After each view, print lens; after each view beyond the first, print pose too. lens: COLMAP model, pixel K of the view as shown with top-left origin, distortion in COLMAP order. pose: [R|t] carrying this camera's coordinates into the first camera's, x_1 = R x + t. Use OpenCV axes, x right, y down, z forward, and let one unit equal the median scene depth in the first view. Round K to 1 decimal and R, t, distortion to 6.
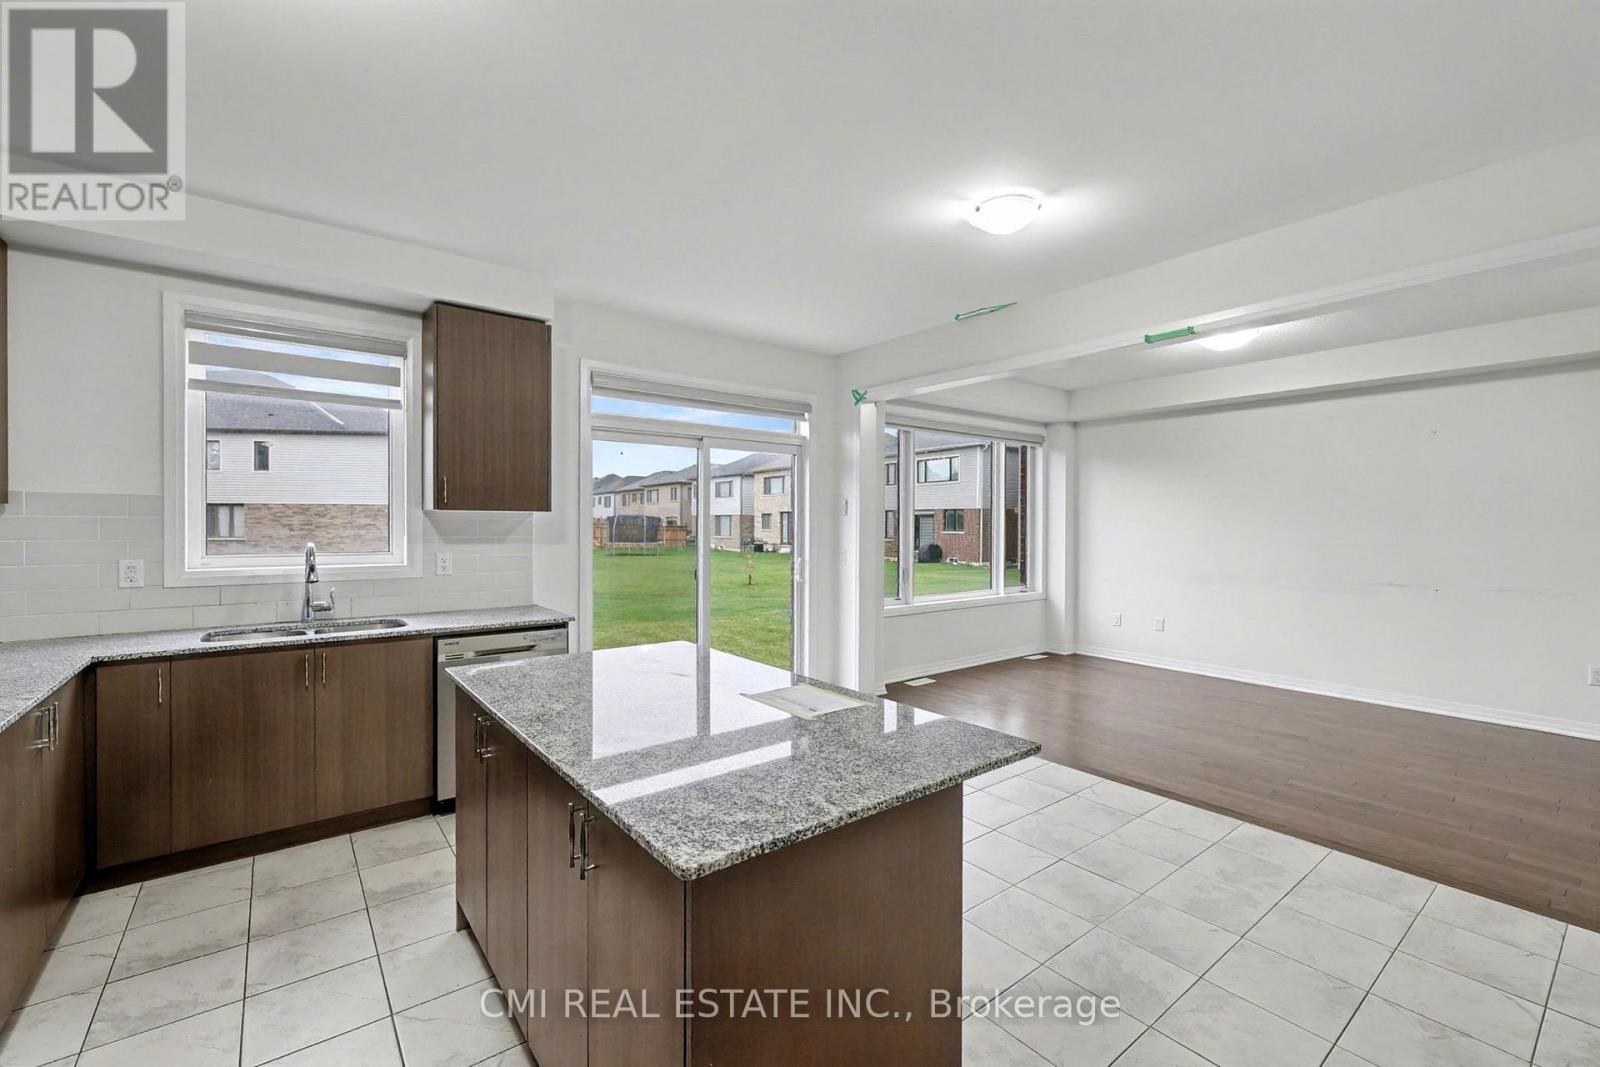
lens RADIAL K [[679.2, 0, 800.0], [0, 679.2, 533.5], [0, 0, 1]] dist [-0.001065, -0.000373]
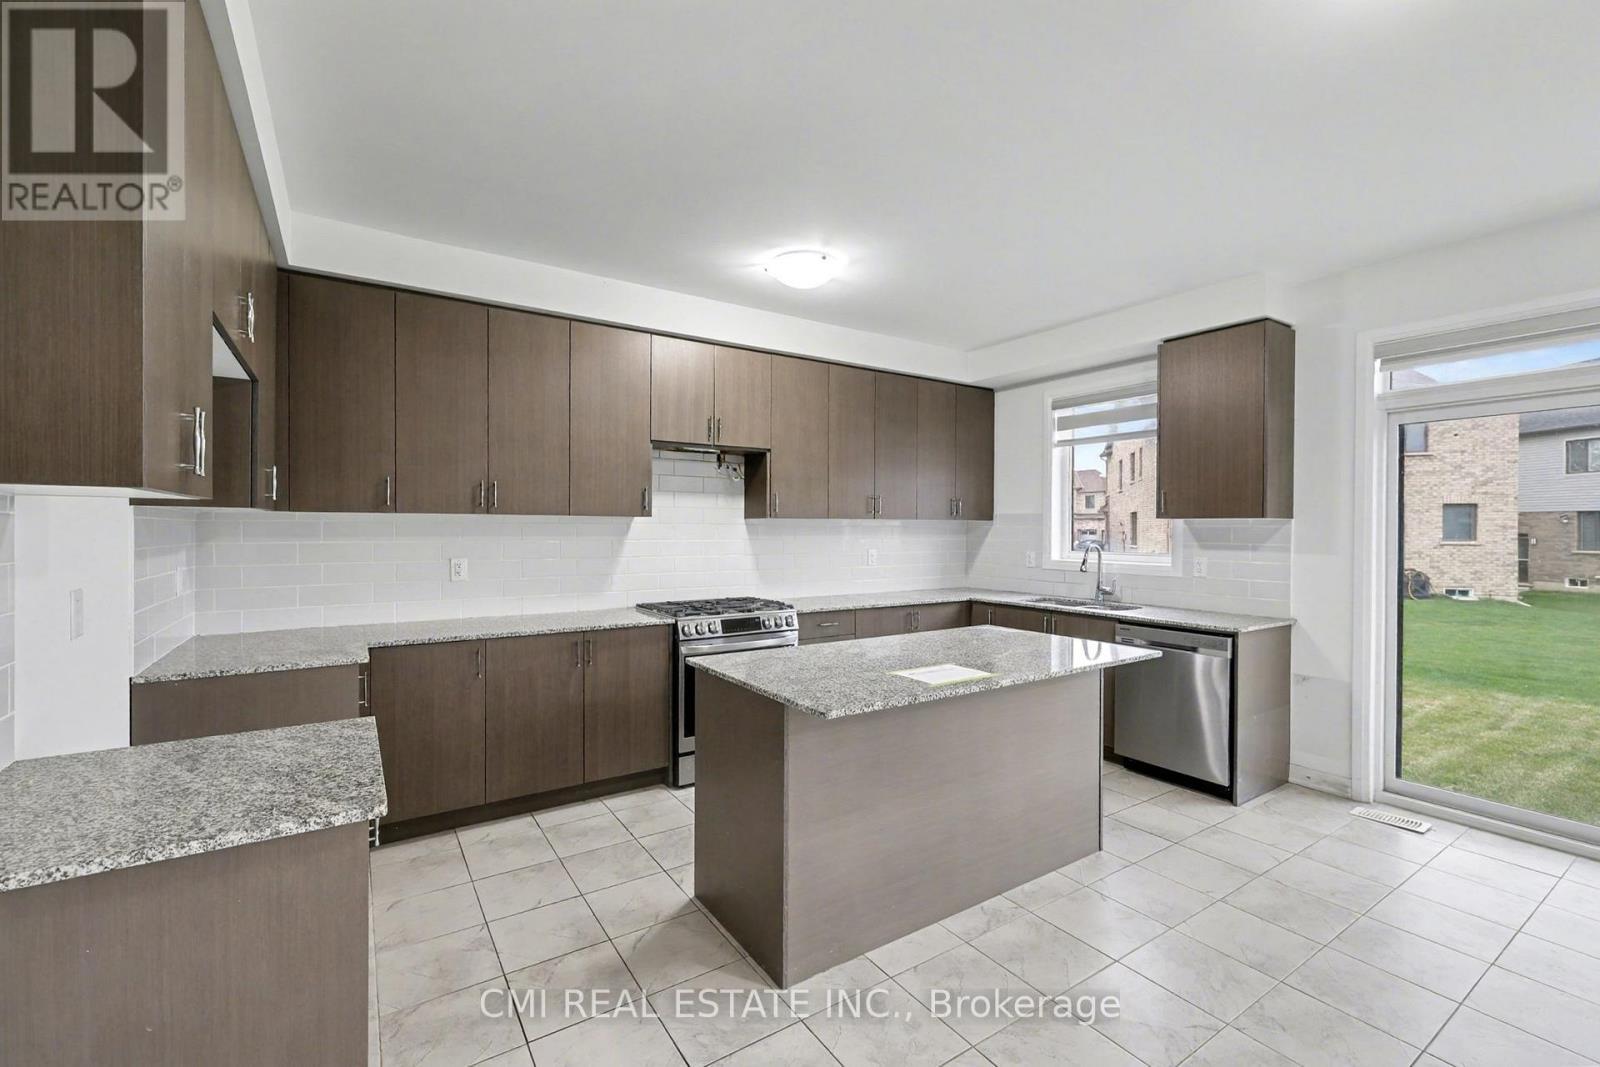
lens RADIAL K [[677.6, 0, 795.9], [0, 677.6, 531.2], [0, 0, 1]] dist [0.000754, -0.000004]
pose [[-0.080433, -0.000802, -0.996760, 0.648149], [-0.019352, 0.999812, 0.000757, -0.002141], [0.996572, 0.019350, -0.080434, 0.439057]]
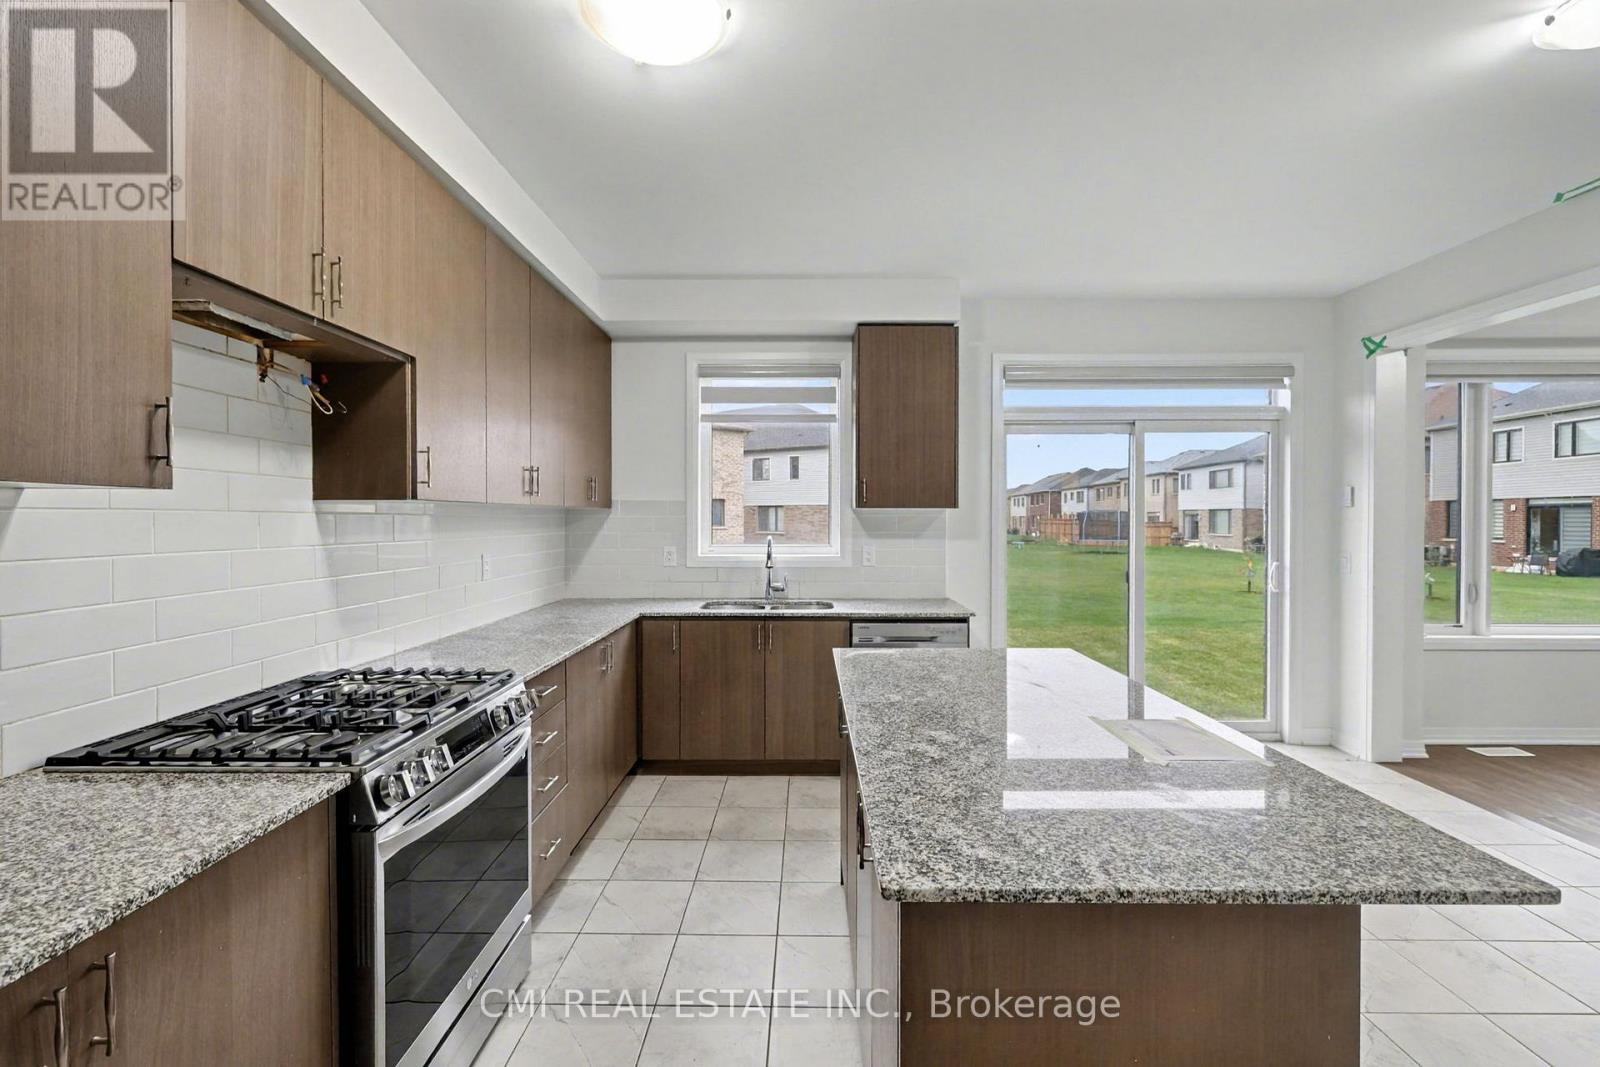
lens RADIAL K [[677.6, 0, 795.9], [0, 677.6, 531.2], [0, 0, 1]] dist [0.000754, -0.000004]
pose [[0.779424, 0.006603, -0.626462, 0.085736], [-0.005211, 0.999978, 0.004056, -0.000587], [0.626475, 0.000104, 0.779441, 0.051500]]
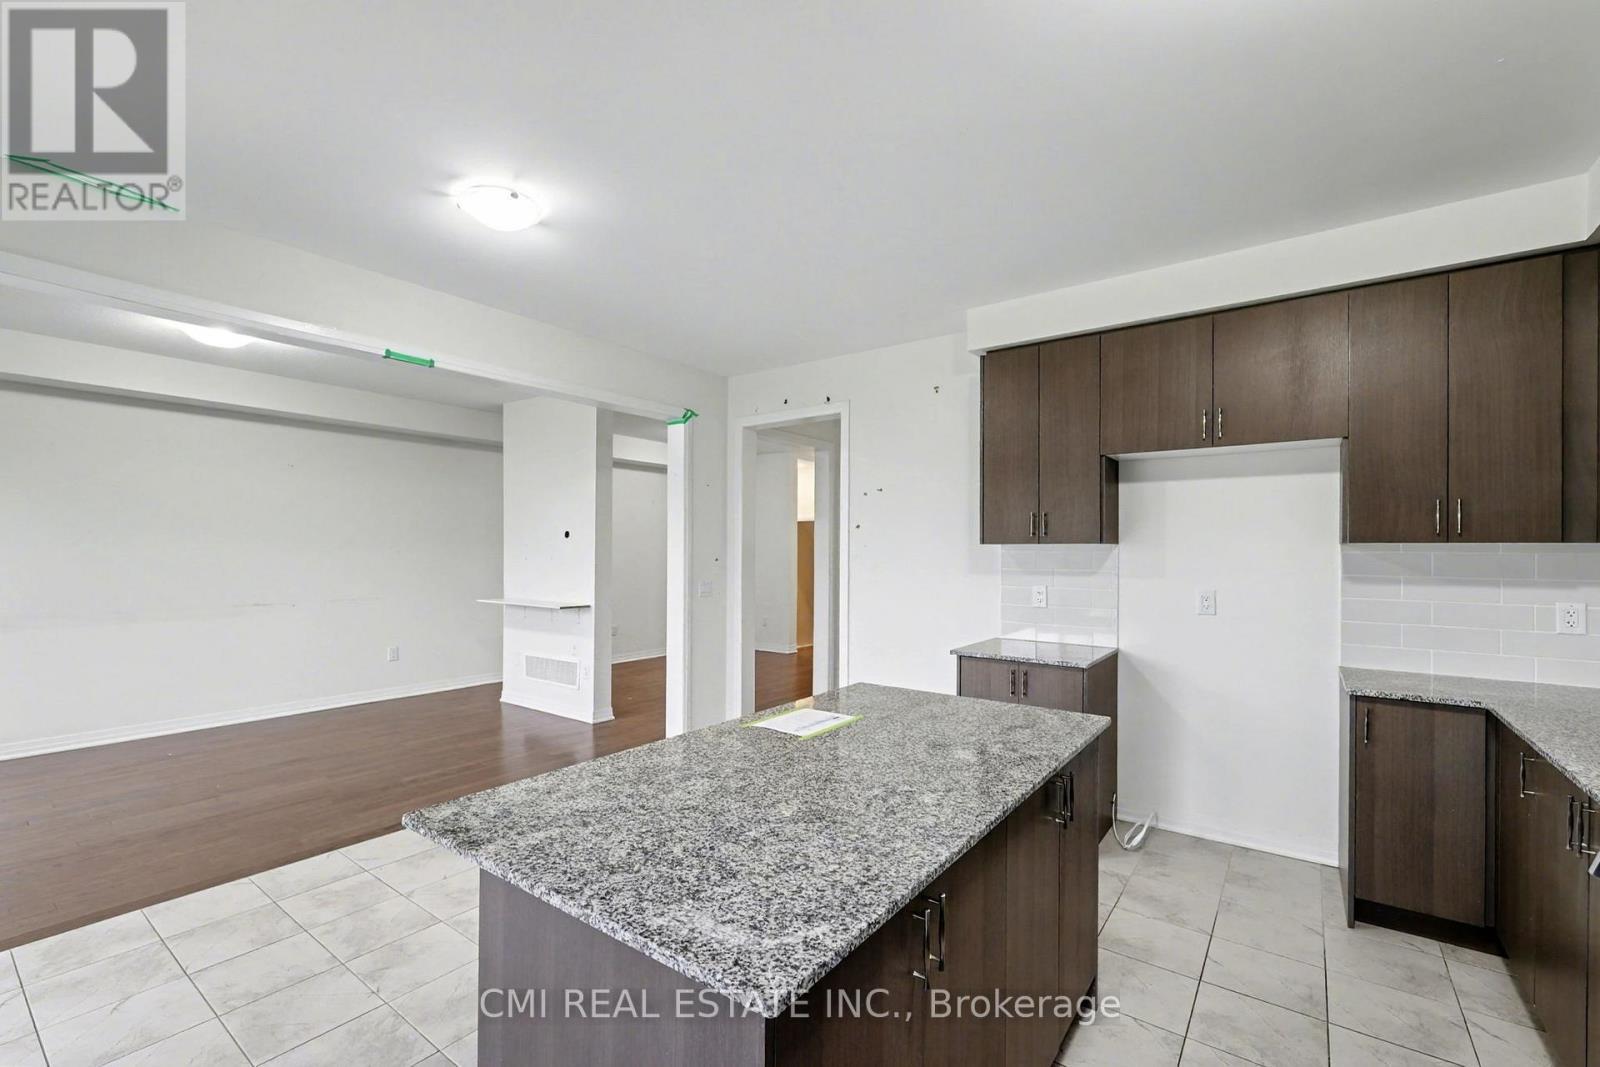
lens RADIAL K [[677.6, 0, 795.9], [0, 677.6, 531.2], [0, 0, 1]] dist [0.000754, -0.000004]
pose [[-0.262006, 0.021552, 0.964826, -0.538991], [0.007371, 0.999766, -0.020331, -0.016402], [-0.965038, 0.001785, -0.262104, 0.681602]]
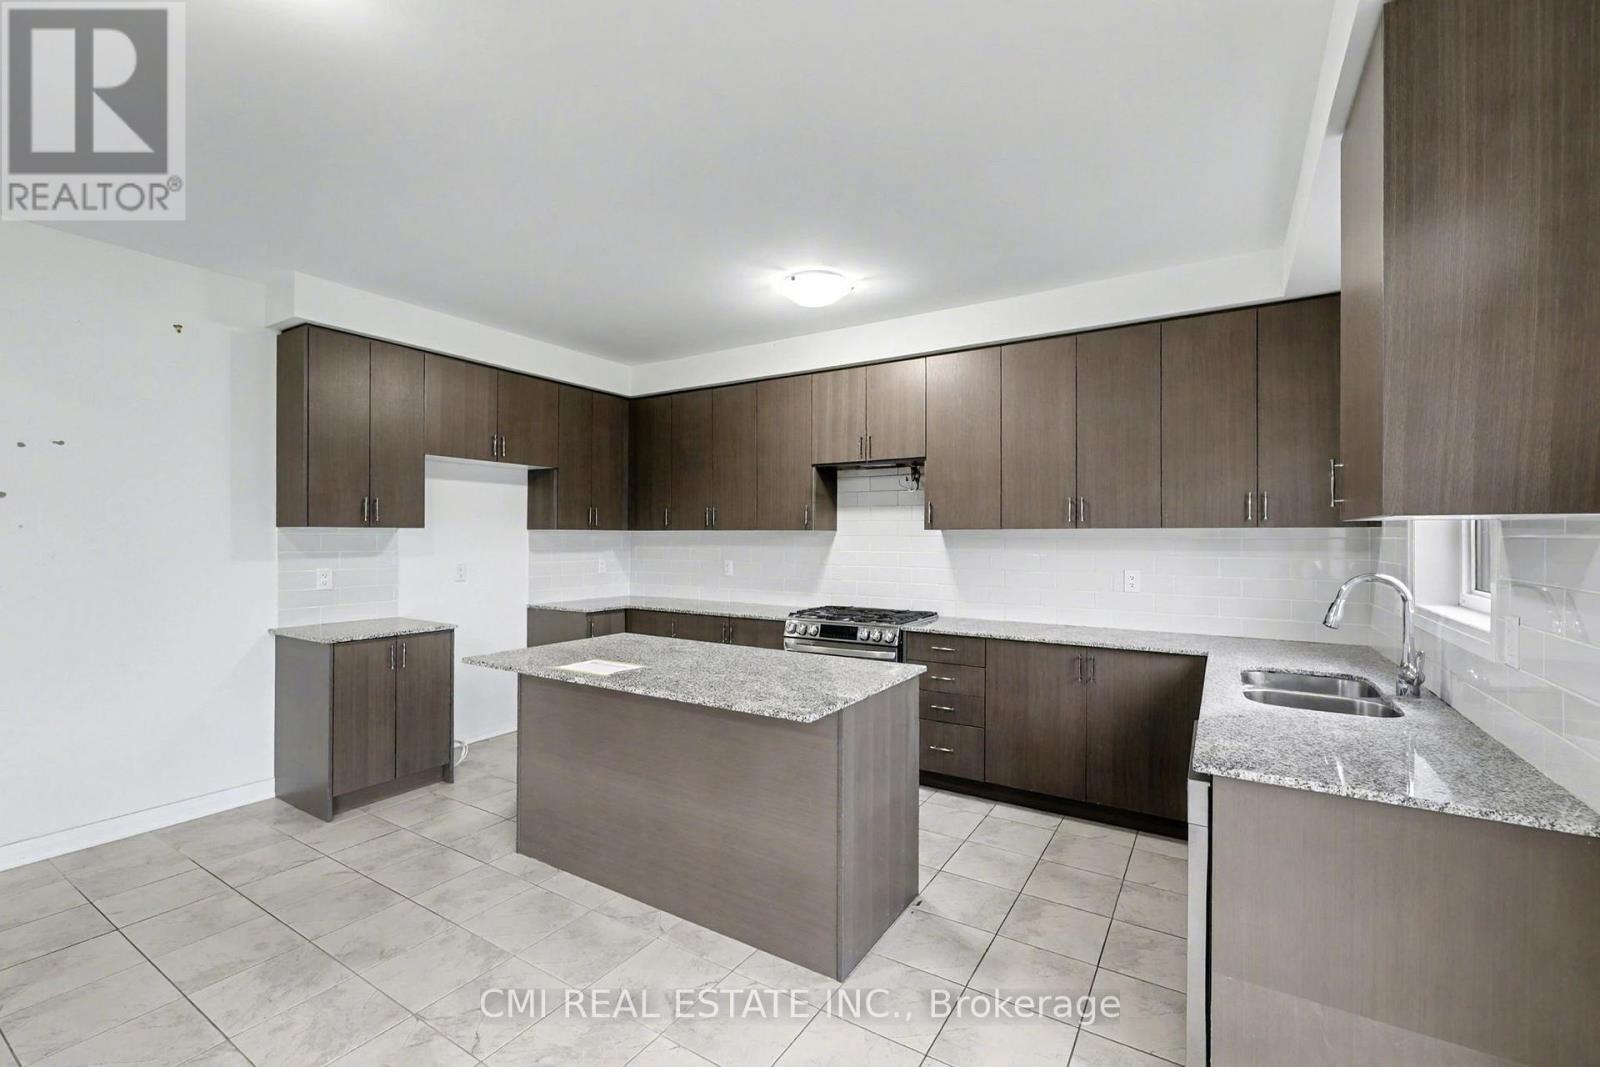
lens RADIAL K [[677.6, 0, 795.9], [0, 677.6, 531.2], [0, 0, 1]] dist [0.000754, -0.000004]
pose [[-0.940829, -0.011581, -0.338685, 0.054320], [-0.013525, 0.999903, 0.003379, -0.021440], [0.338613, 0.007760, -0.940894, 1.281311]]
